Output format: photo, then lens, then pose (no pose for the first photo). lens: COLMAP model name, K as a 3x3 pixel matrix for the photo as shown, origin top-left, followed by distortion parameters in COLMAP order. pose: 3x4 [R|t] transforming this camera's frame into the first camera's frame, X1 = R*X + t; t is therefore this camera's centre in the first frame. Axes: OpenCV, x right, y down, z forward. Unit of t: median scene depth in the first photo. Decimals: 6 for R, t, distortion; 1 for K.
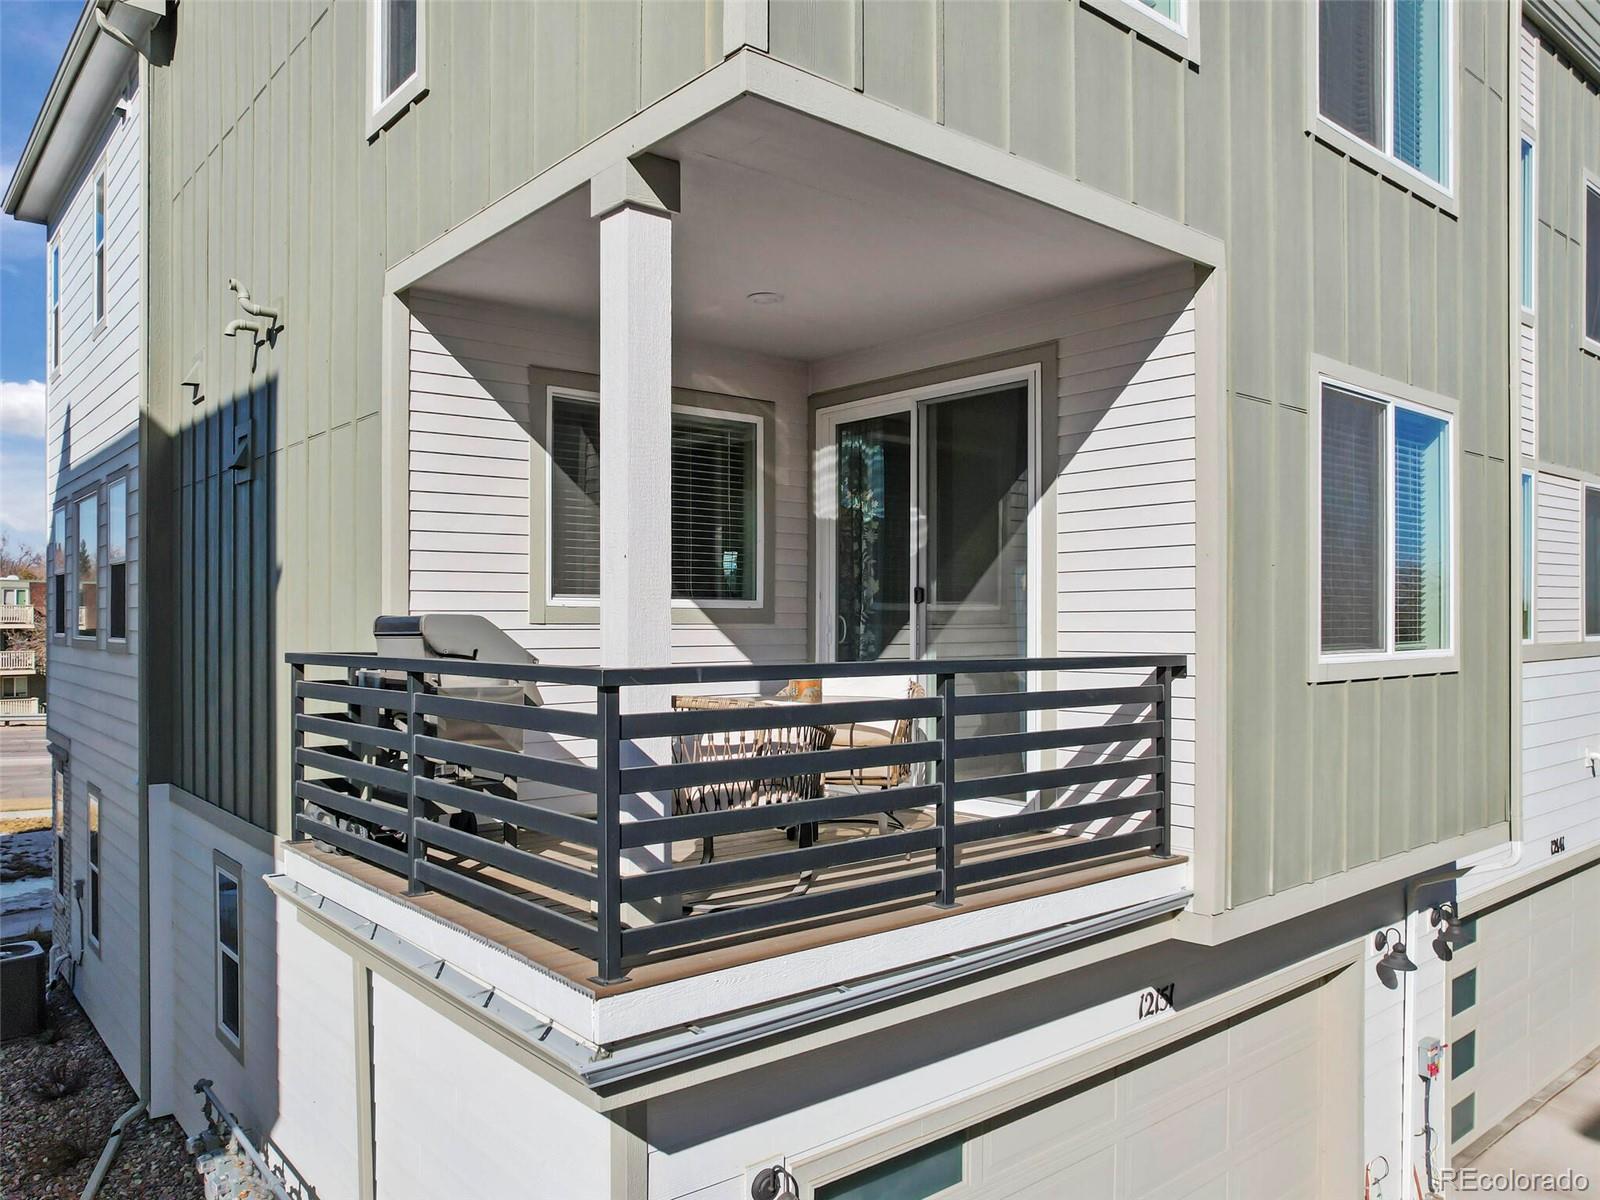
lens RADIAL K [[1152.2, 0, 799.2], [0, 1152.2, 603.6], [0, 0, 1]] dist [-0.025148, 0.006590]
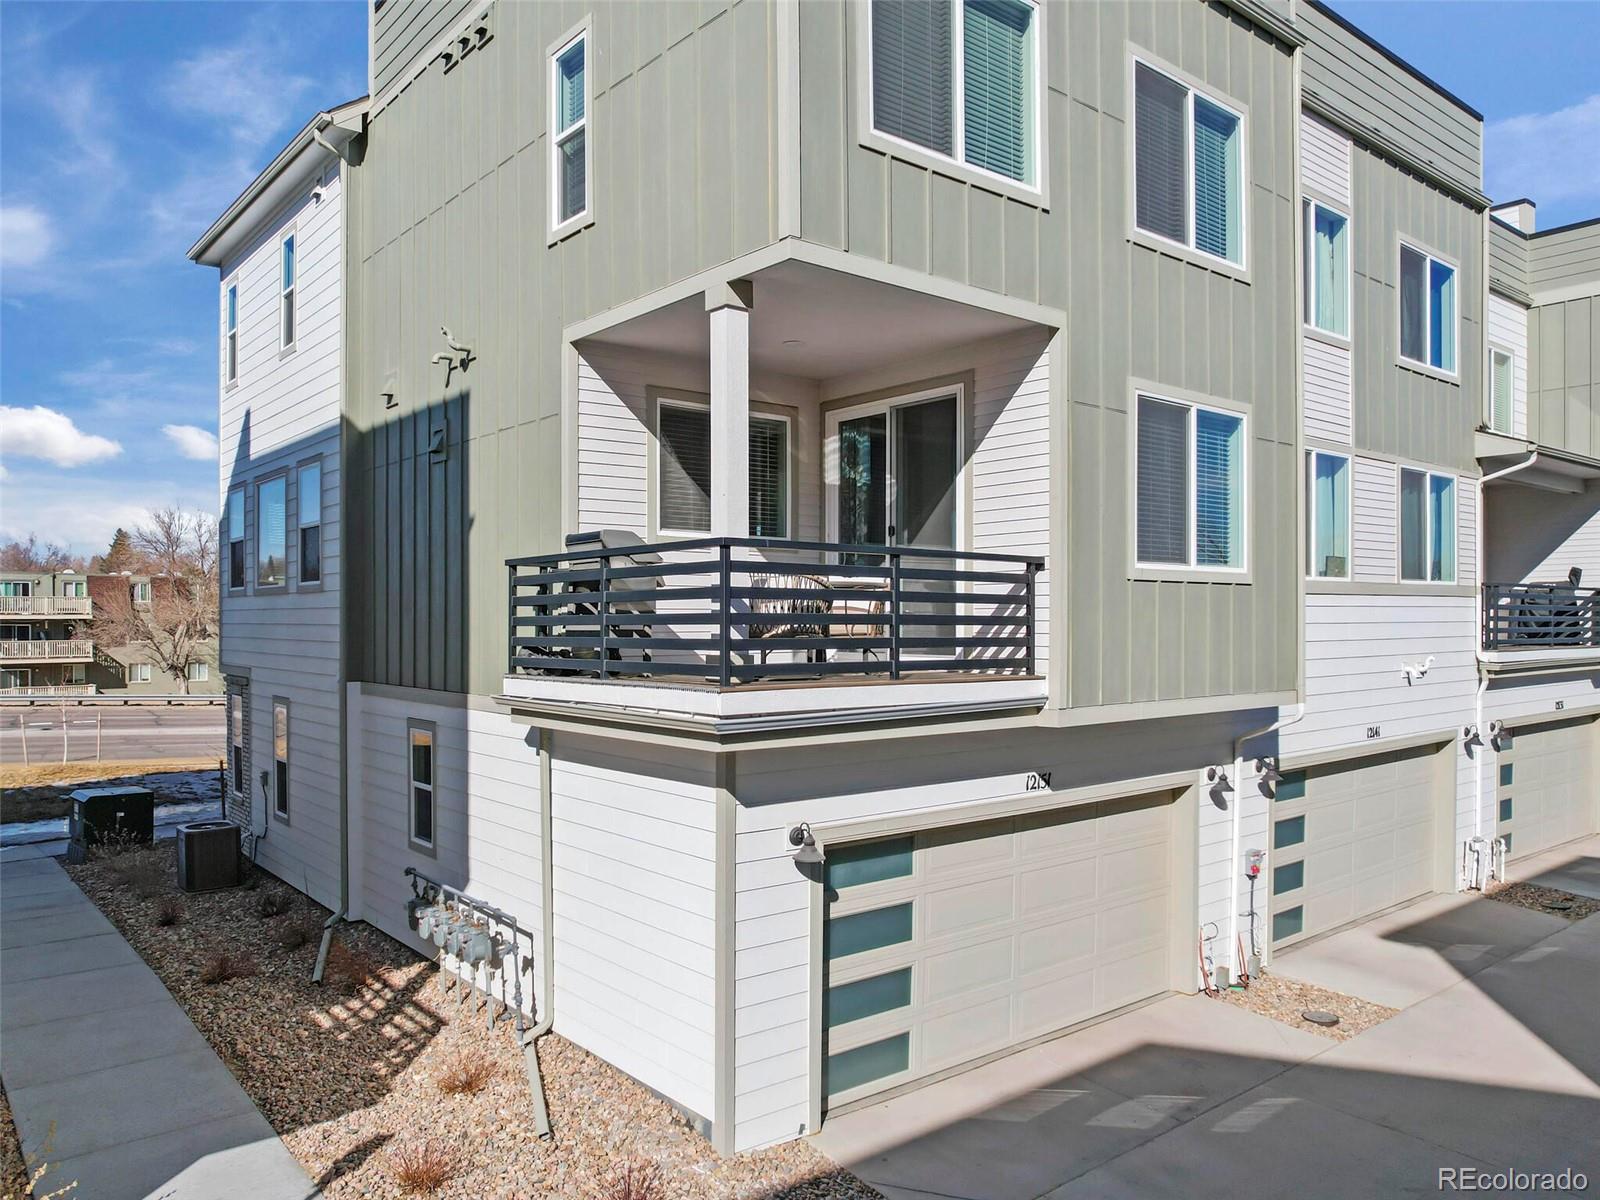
lens RADIAL K [[1152.2, 0, 799.6], [0, 1152.2, 613.2], [0, 0, 1]] dist [-0.025148, 0.006590]
pose [[0.999954, -0.000776, -0.009525, -0.005766], [0.000841, 0.999976, 0.006868, 0.096579], [0.009519, -0.006876, 0.999931, -0.583022]]
